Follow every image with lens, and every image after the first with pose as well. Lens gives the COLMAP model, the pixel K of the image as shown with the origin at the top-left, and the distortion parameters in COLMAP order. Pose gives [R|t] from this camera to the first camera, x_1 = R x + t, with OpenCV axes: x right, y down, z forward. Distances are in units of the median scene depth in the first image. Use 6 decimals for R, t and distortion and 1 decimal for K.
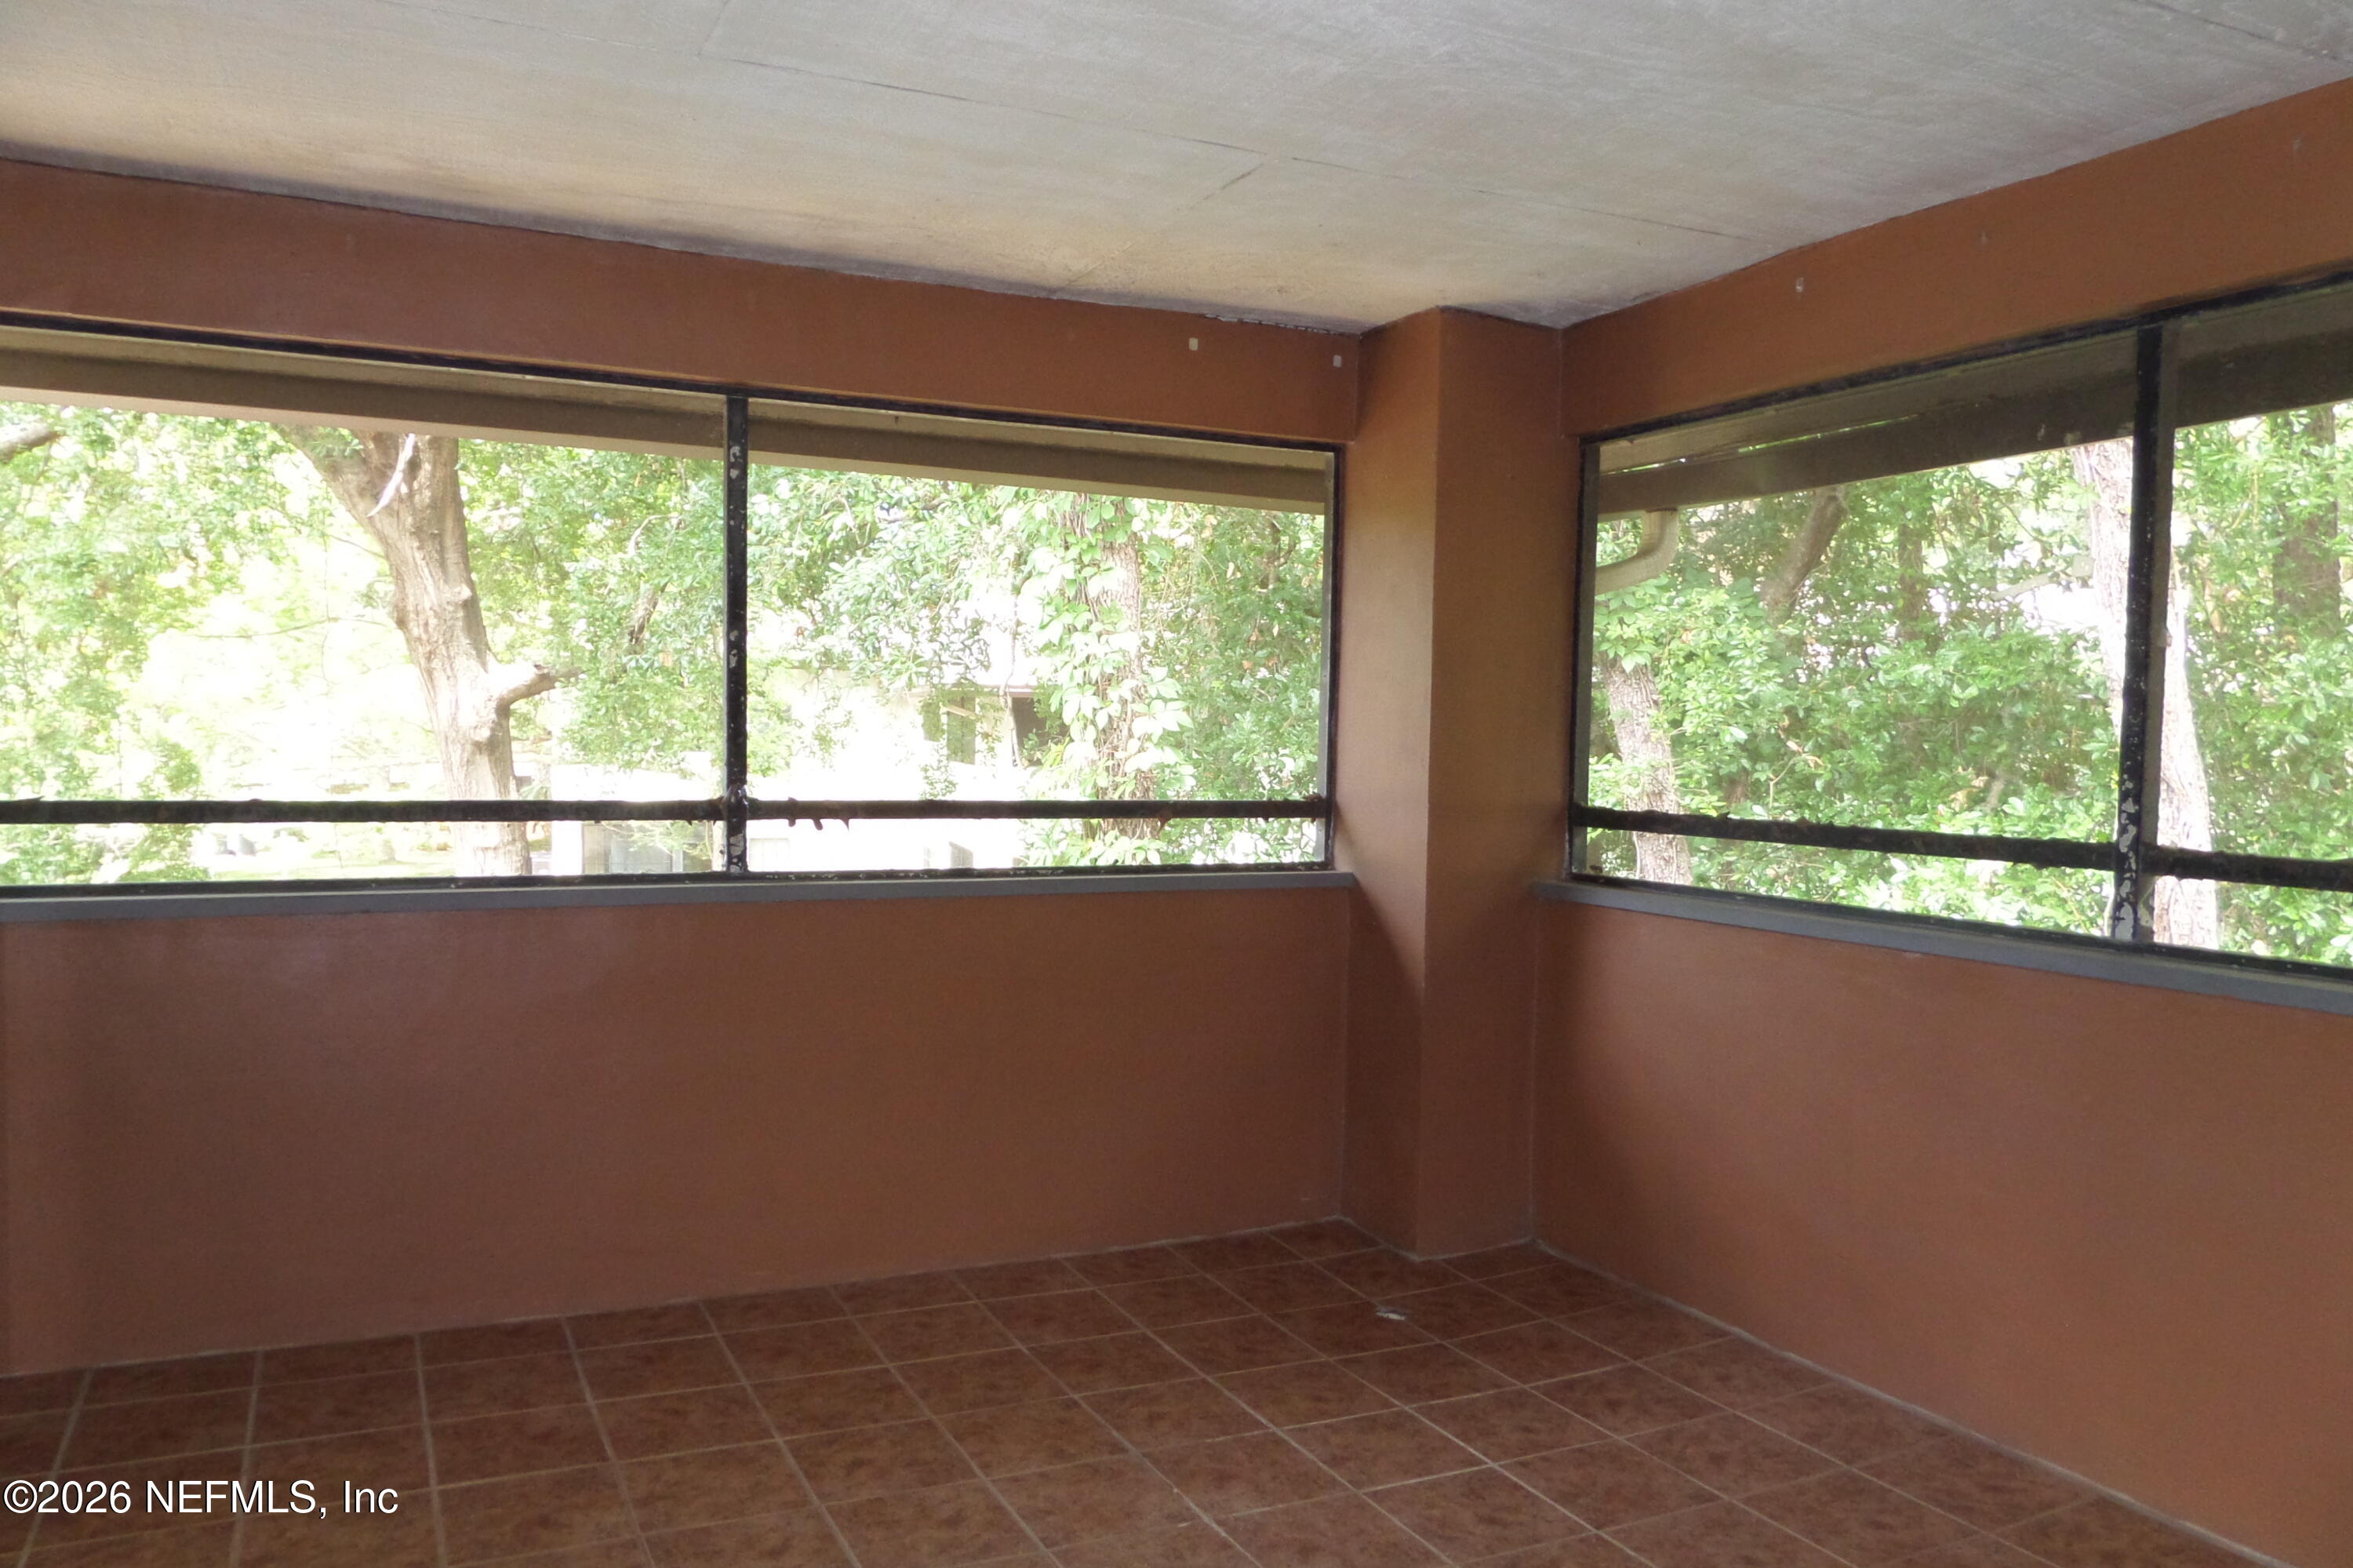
lens RADIAL K [[1709.8, 0, 1168.5], [0, 1709.8, 789.1], [0, 0, 1]] dist [-0.013888, -0.006707]
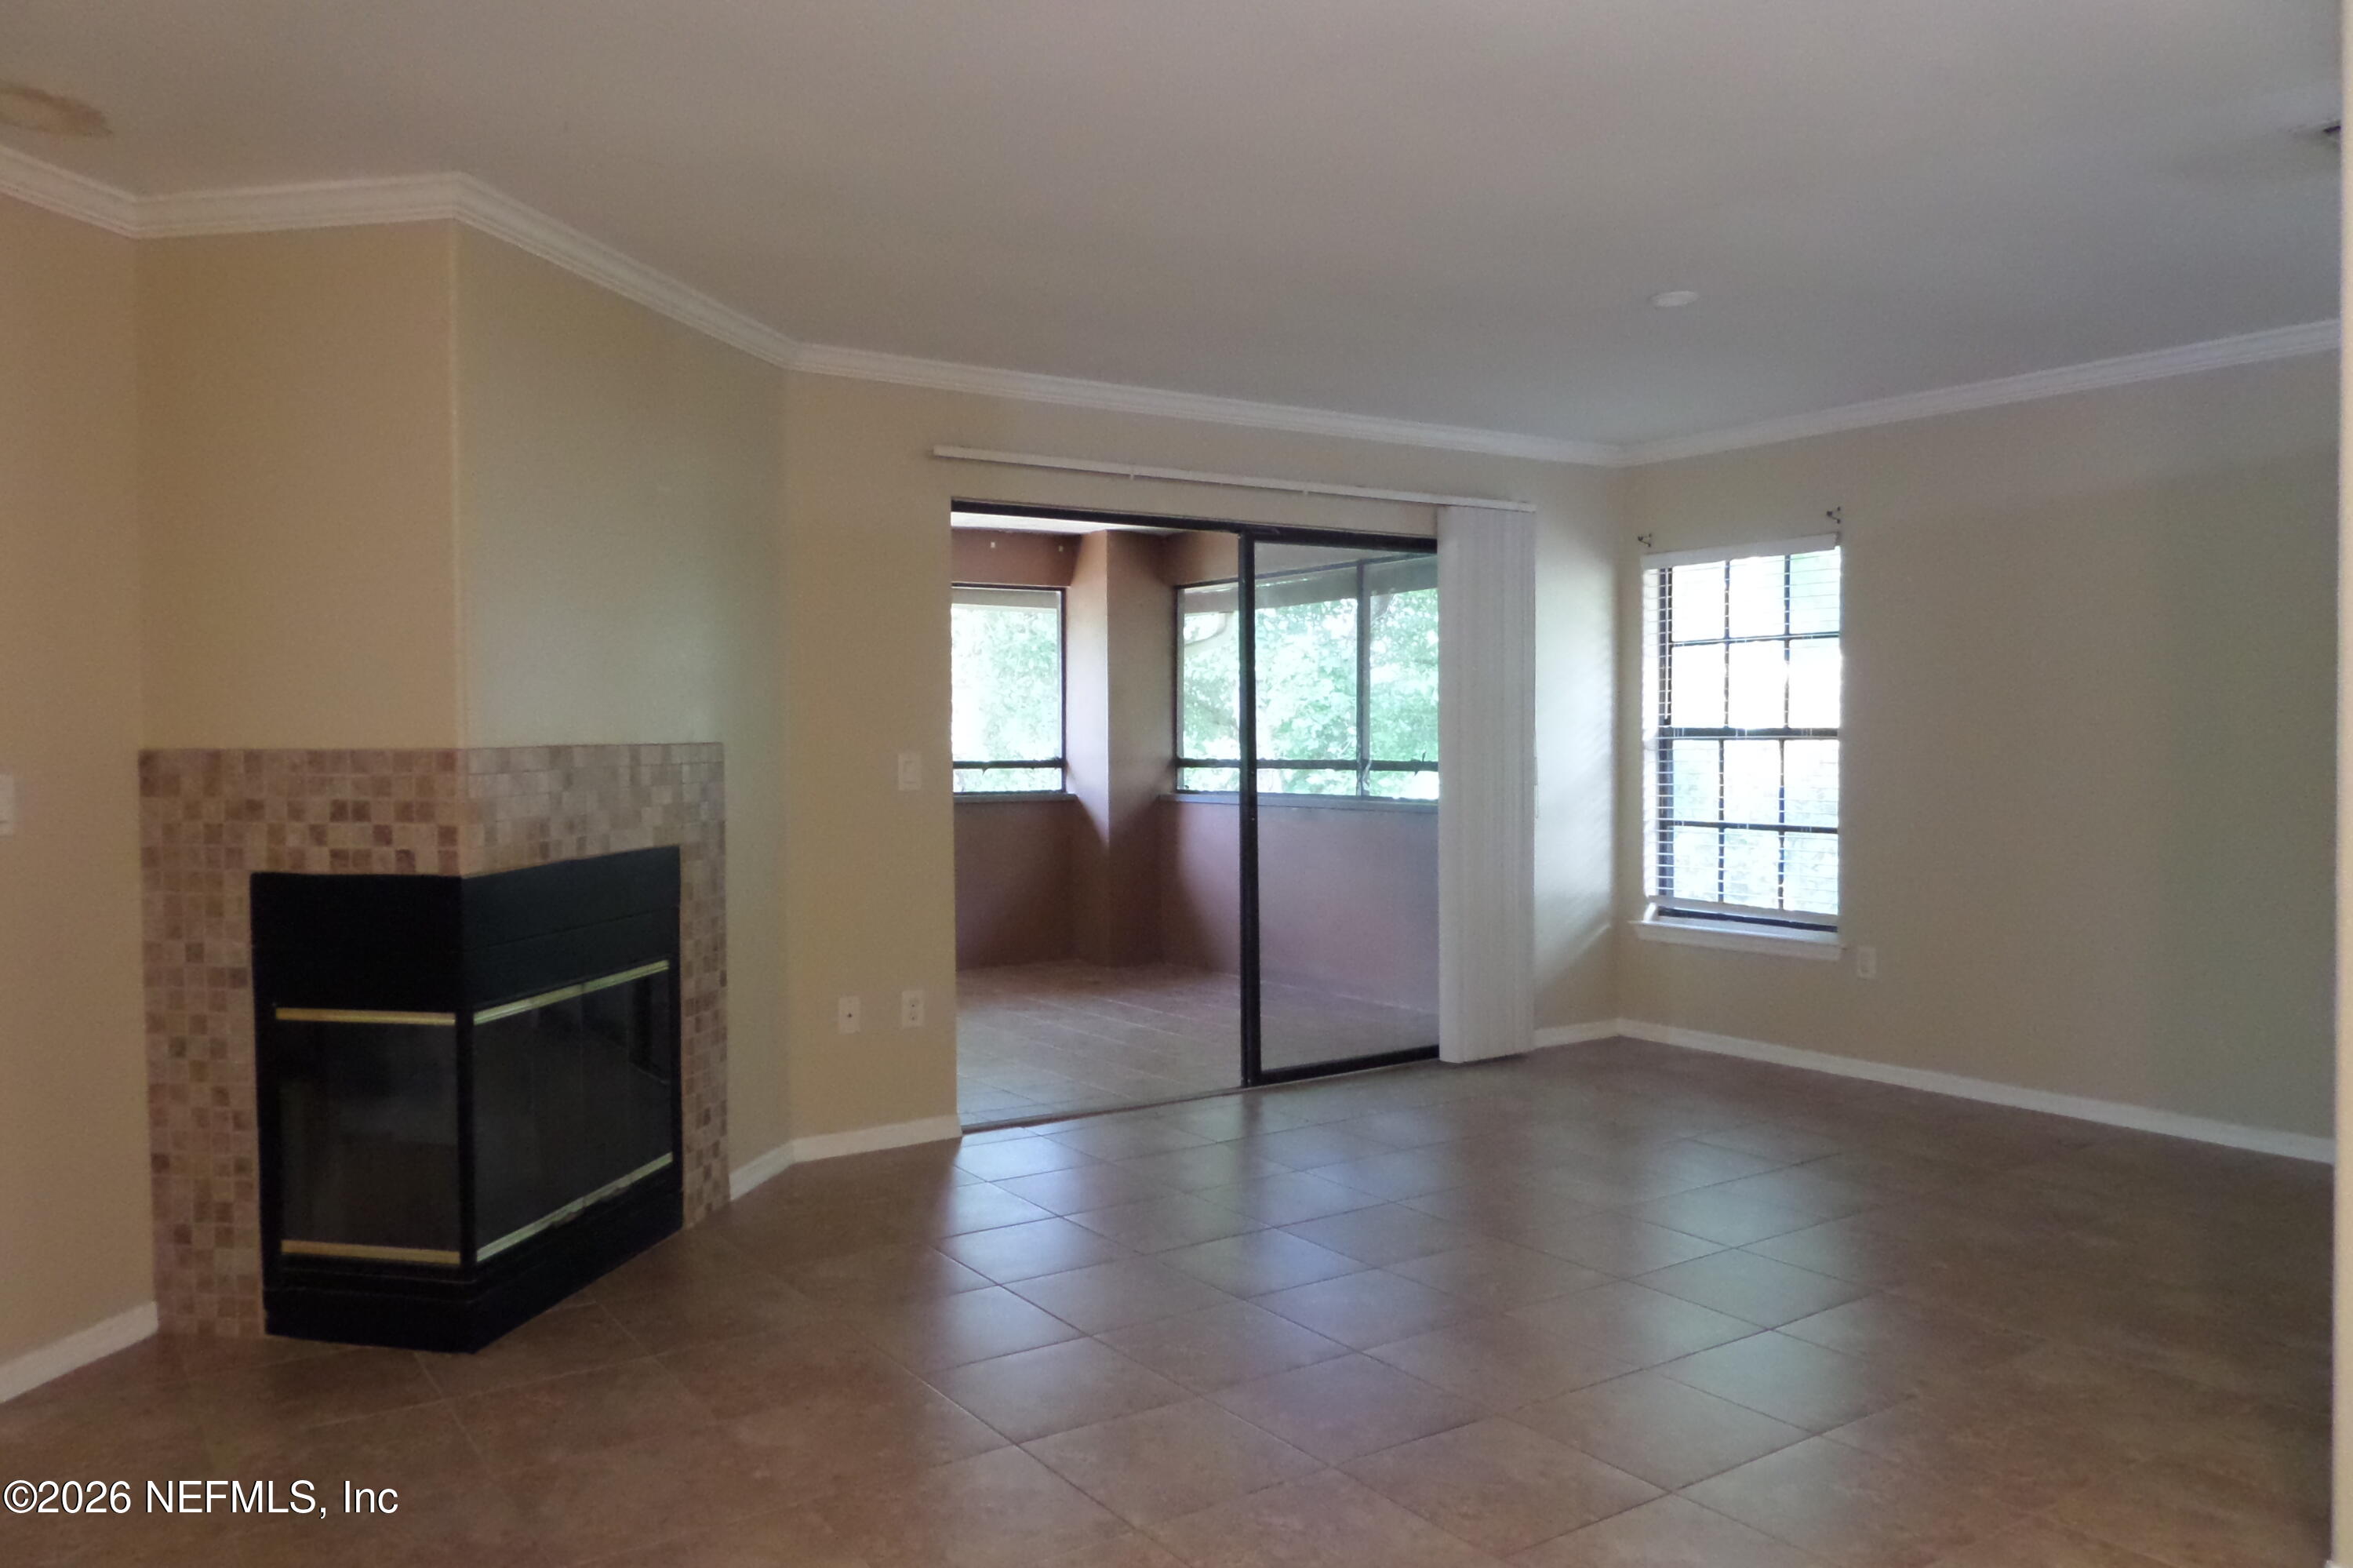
lens RADIAL K [[1709.8, 0, 1177.0], [0, 1709.8, 793.1], [0, 0, 1]] dist [-0.013888, -0.006707]
pose [[0.988427, -0.026814, 0.149309, -0.080052], [0.027040, 0.999634, 0.000517, 0.050730], [-0.149268, 0.003526, 0.988790, -1.072311]]
